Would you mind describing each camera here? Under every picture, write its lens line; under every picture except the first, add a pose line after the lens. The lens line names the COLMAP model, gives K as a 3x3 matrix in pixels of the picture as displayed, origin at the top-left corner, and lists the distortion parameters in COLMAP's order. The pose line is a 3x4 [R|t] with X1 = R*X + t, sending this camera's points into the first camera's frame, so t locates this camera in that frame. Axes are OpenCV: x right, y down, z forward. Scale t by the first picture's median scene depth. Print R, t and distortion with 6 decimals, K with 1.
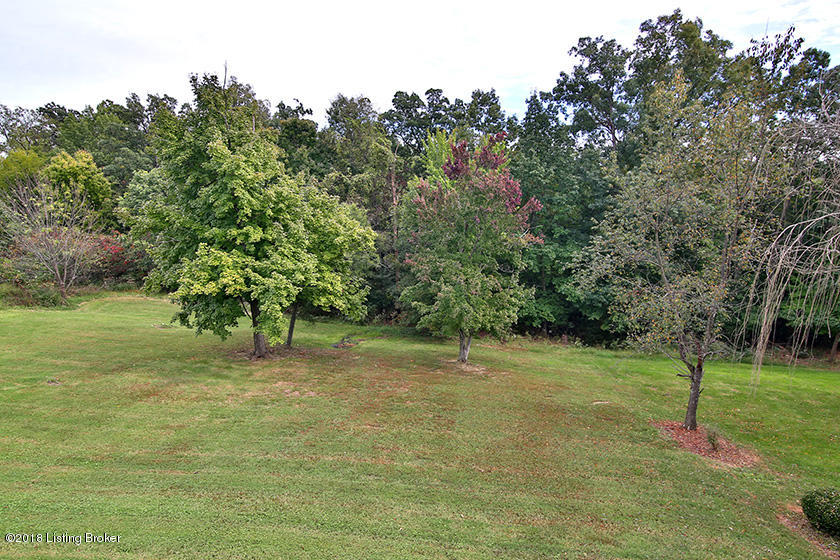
lens RADIAL K [[428.3, 0, 421.8], [0, 428.3, 280.1], [0, 0, 1]] dist [-0.015394, 0.000234]
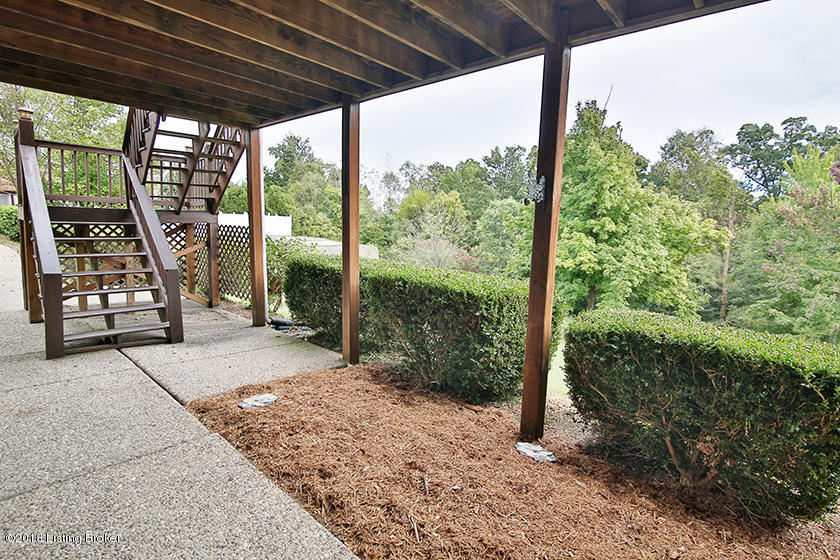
lens RADIAL K [[404.1, 0, 420.1], [0, 404.1, 279.4], [0, 0, 1]] dist [-0.022067, -0.000585]
pose [[0.783305, 0.105764, -0.612574, -0.051261], [-0.184096, 0.980684, -0.066085, 0.094843], [0.593753, 0.164537, 0.787645, -0.066208]]
